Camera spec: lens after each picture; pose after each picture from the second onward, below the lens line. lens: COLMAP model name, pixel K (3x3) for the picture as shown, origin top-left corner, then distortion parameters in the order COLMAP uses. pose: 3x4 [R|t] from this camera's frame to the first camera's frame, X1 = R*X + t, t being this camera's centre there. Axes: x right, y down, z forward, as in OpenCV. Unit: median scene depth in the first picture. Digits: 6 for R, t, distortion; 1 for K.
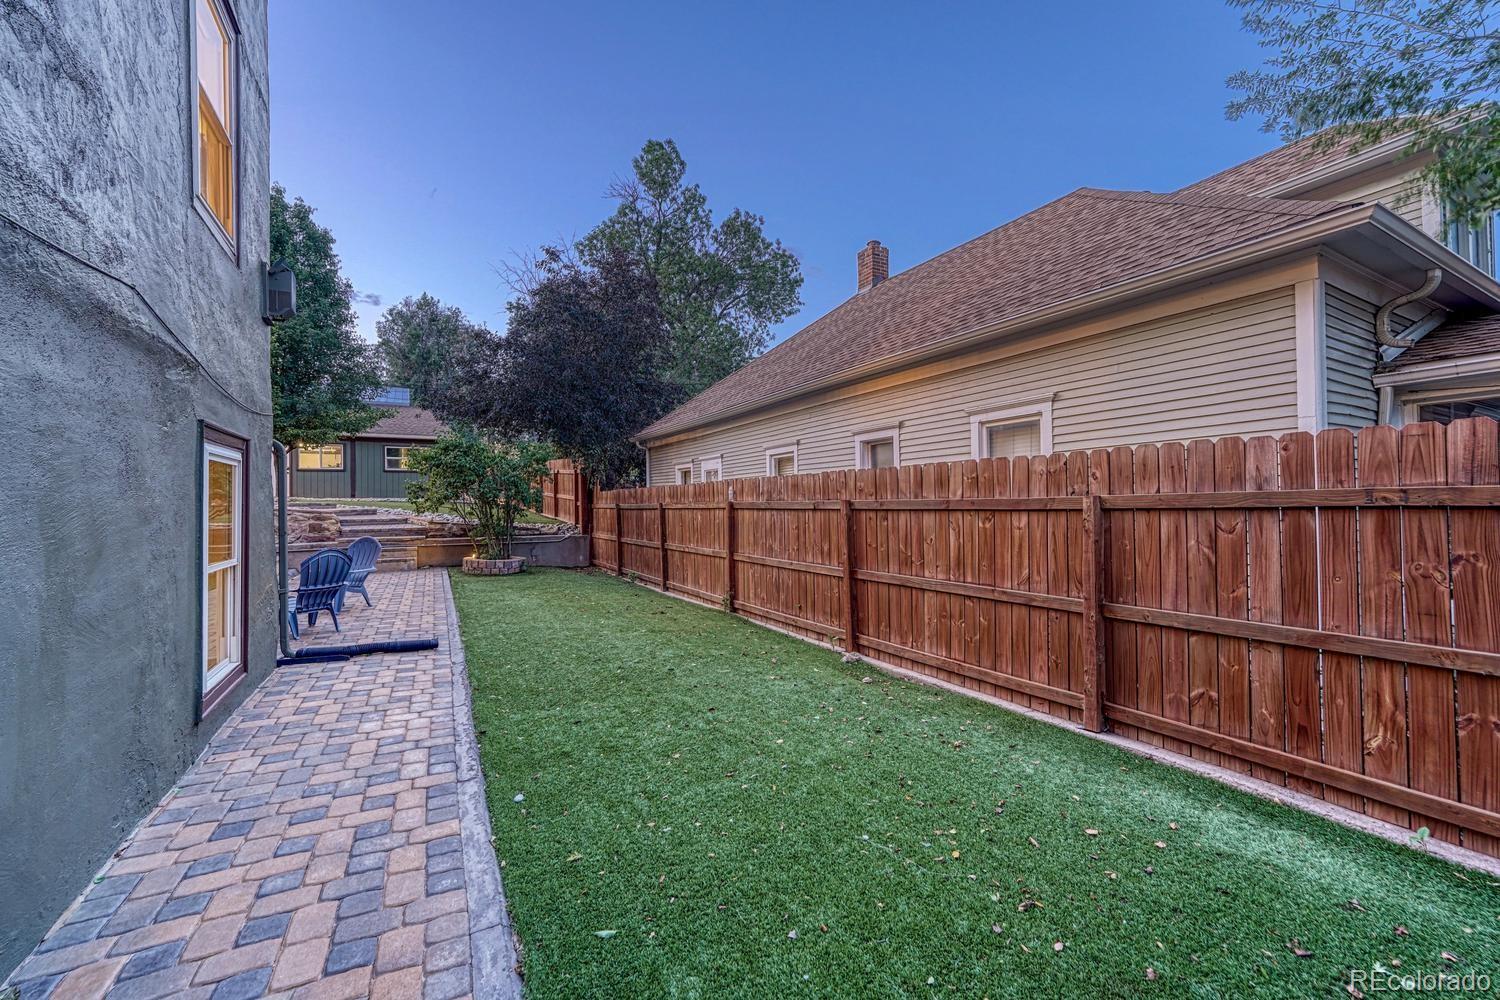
lens RADIAL K [[608.7, 0, 750.0], [0, 608.7, 500.0], [0, 0, 1]] dist [-0.000339, 0.000828]
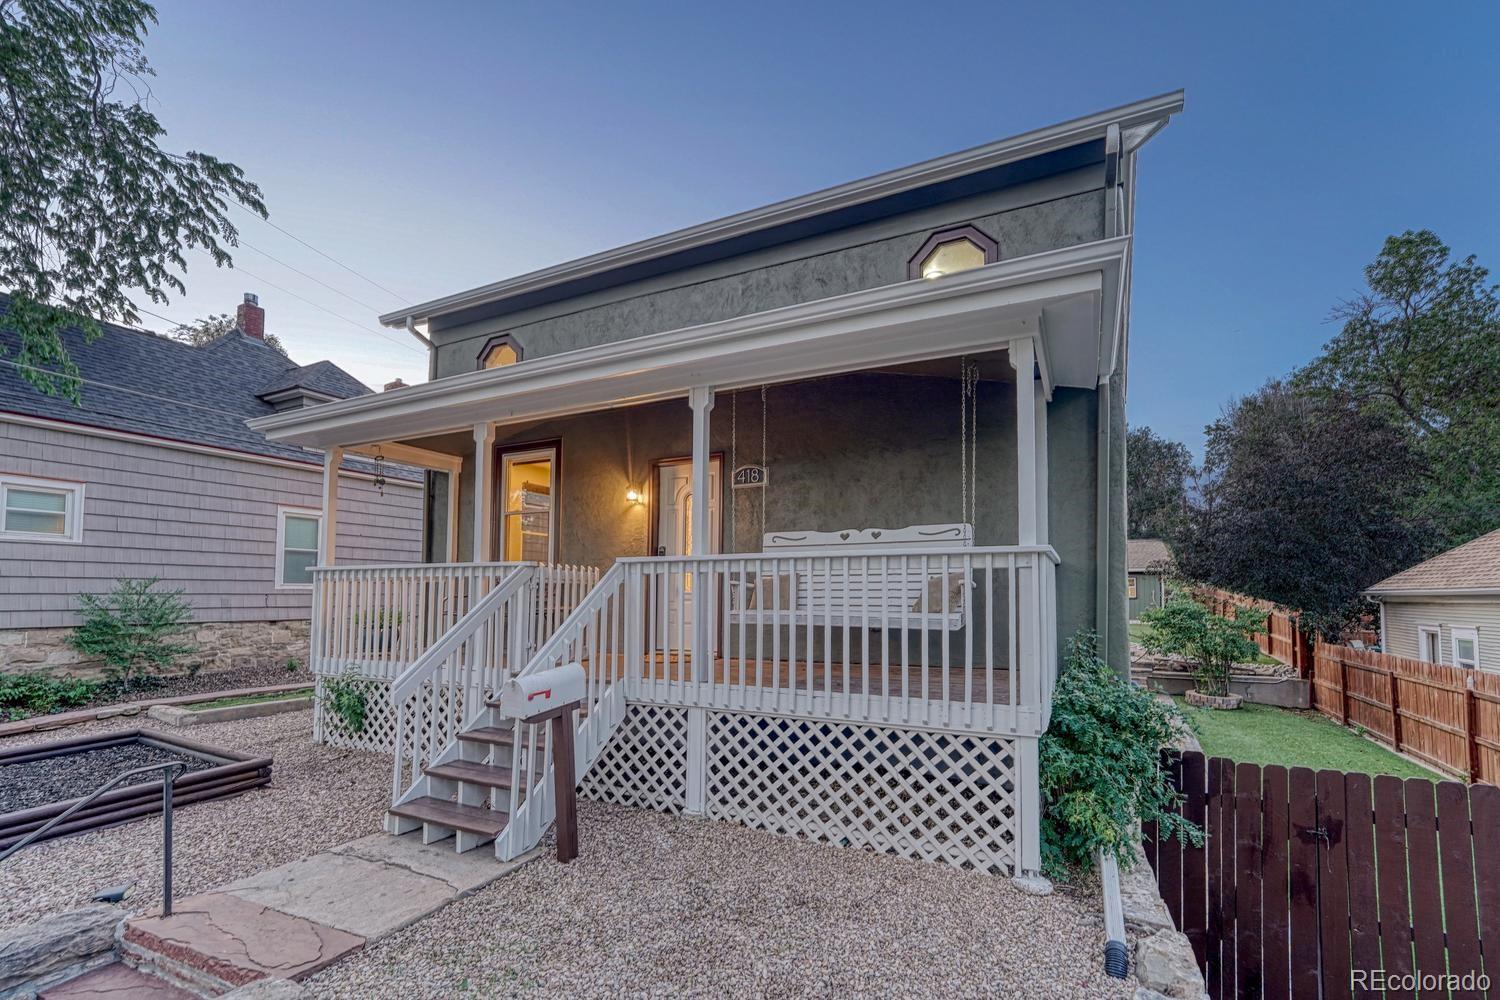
lens RADIAL K [[639.9, 0, 749.2], [0, 639.9, 577.0], [0, 0, 1]] dist [0.002638, 0.000886]
pose [[0.559136, -0.009782, -0.829019, 0.143556], [0.010927, 0.999930, -0.004429, -0.146893], [0.829004, -0.006582, 0.559204, -0.525880]]
